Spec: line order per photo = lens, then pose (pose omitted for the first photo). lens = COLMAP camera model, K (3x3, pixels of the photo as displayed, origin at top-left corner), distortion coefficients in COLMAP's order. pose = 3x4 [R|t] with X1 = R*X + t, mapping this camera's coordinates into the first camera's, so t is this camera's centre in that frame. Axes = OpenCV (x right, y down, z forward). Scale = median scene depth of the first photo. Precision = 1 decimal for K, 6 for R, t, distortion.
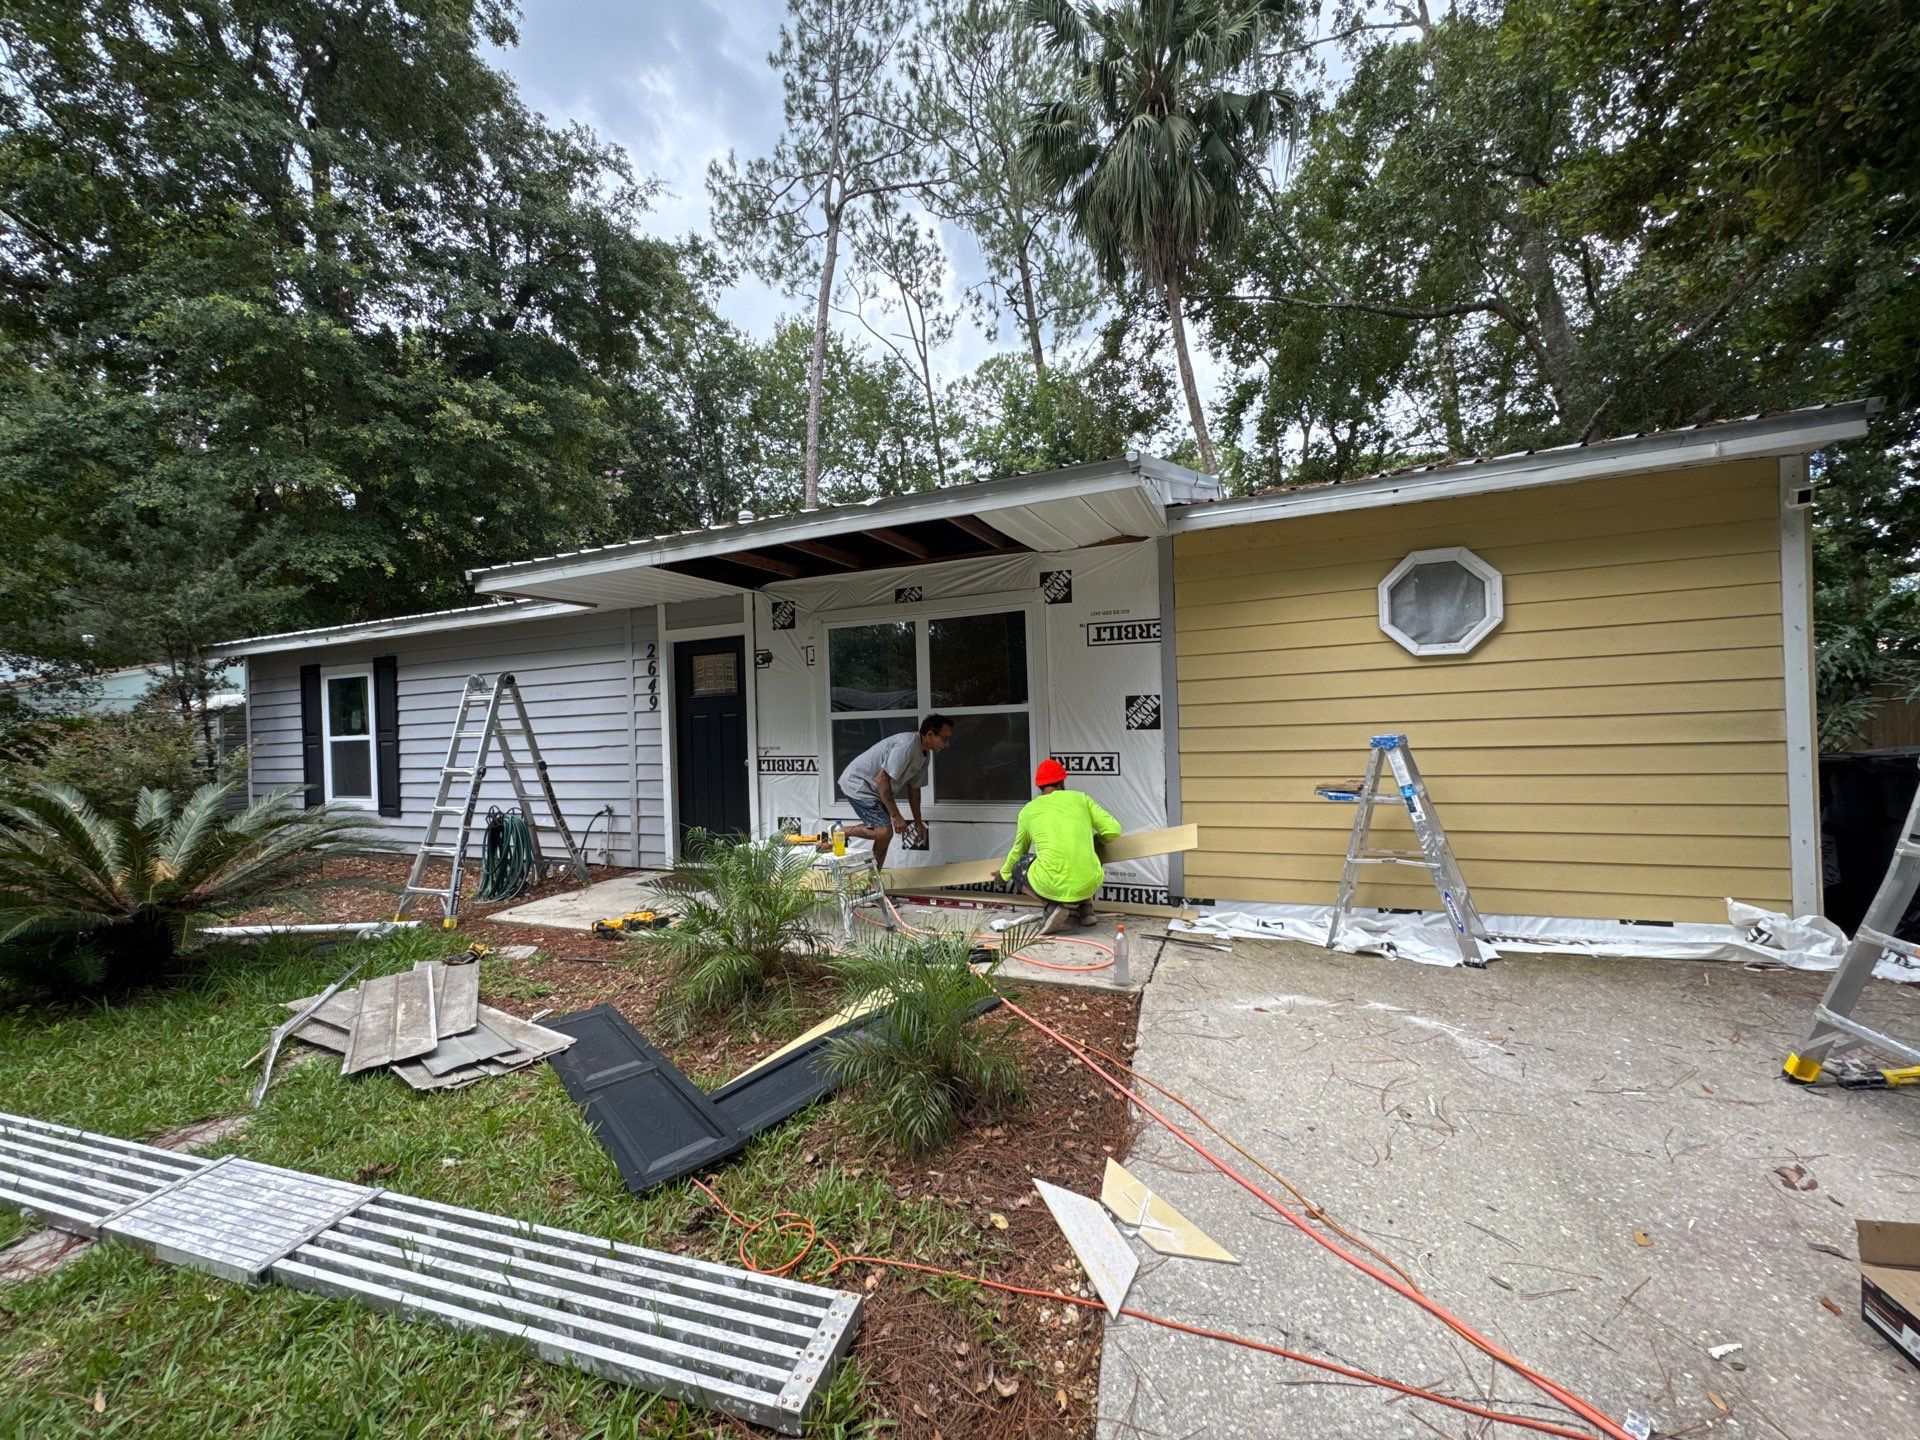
lens RADIAL K [[760.1, 0, 954.5], [0, 760.1, 720.5], [0, 0, 1]] dist [-0.001504, -0.000302]
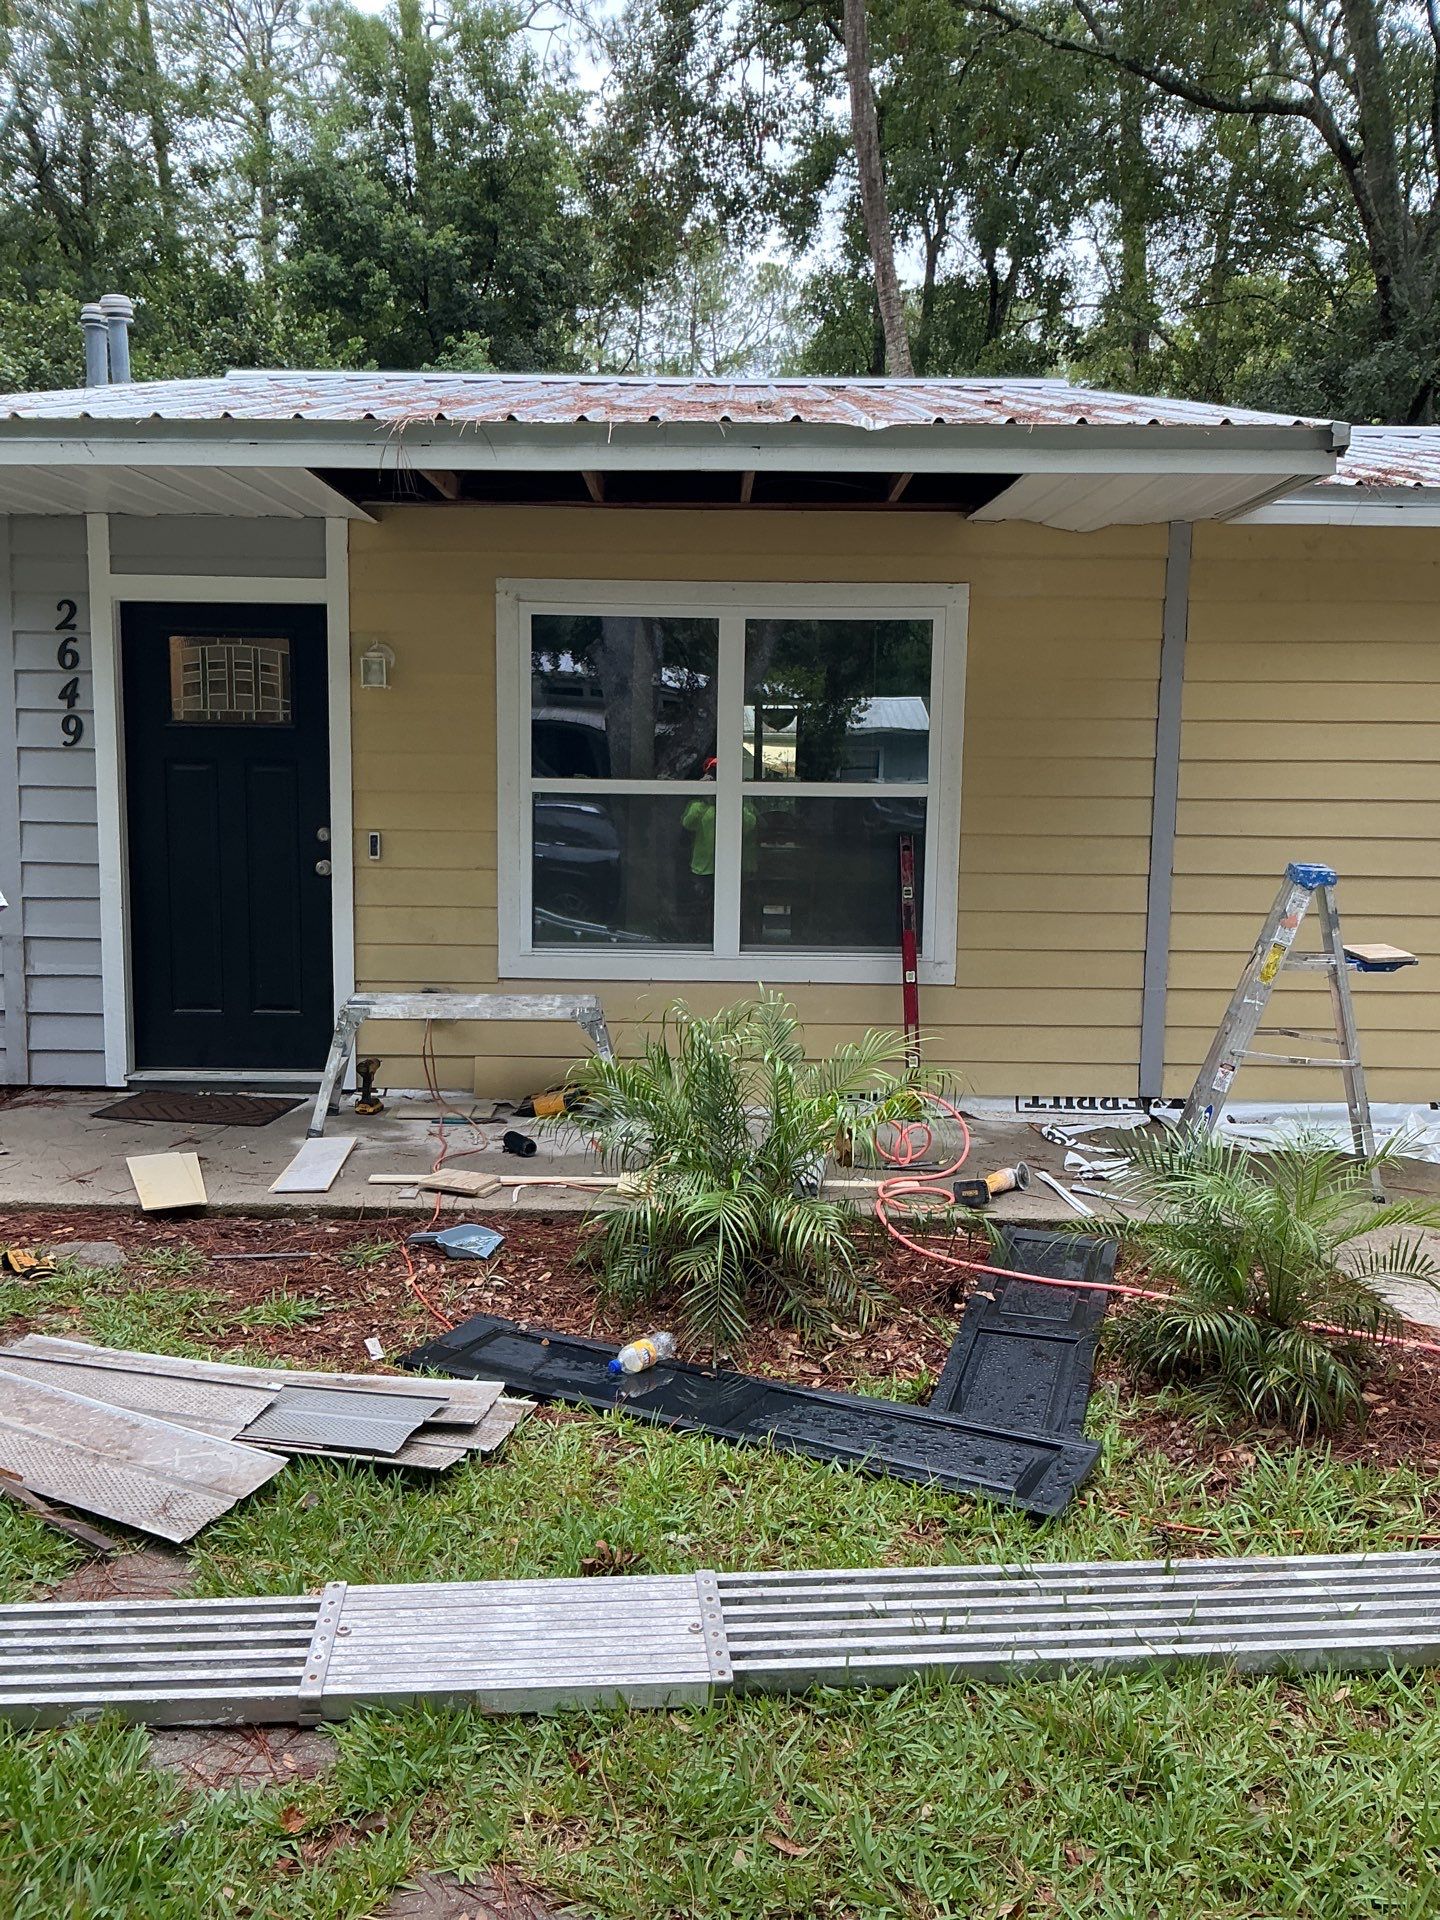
lens RADIAL K [[1564.8, 0, 721.9], [0, 1564.8, 967.1], [0, 0, 1]] dist [0.106546, -0.198772]
pose [[0.916715, -0.001372, 0.399539, -0.443524], [-0.047815, 0.992430, 0.113118, -0.009066], [-0.396670, -0.122801, 0.909710, -0.047411]]
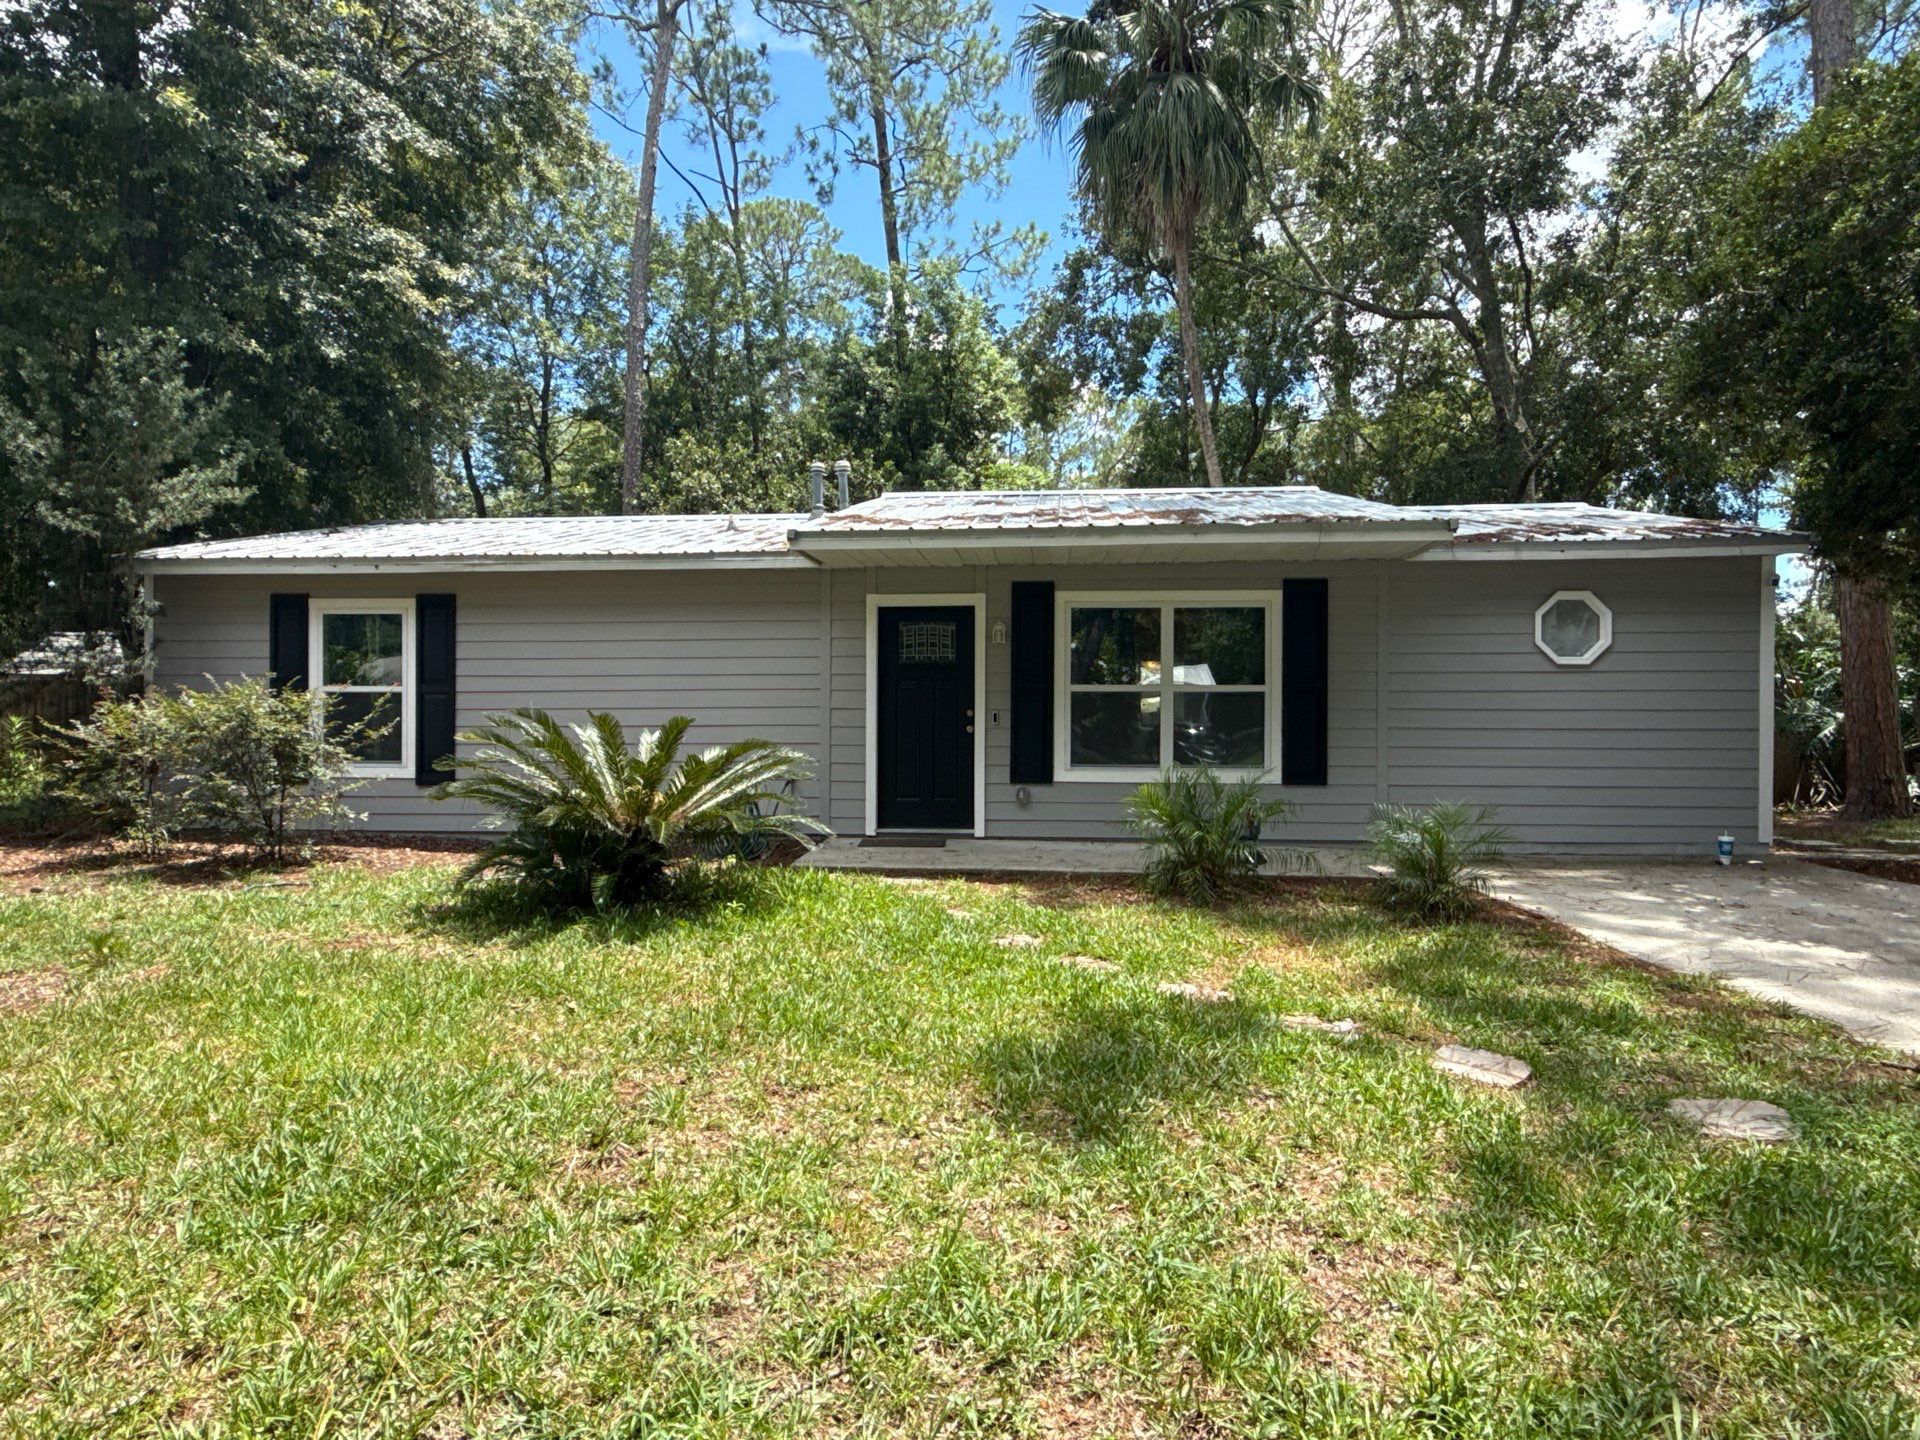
lens RADIAL K [[1138.6, 0, 950.0], [0, 1138.6, 725.3], [0, 0, 1]] dist [0.000296, -0.000824]
pose [[0.948243, 0.040383, 0.314968, -0.787672], [-0.040088, 0.999169, -0.007419, 0.062493], [-0.315005, -0.005592, 0.949073, -0.467968]]
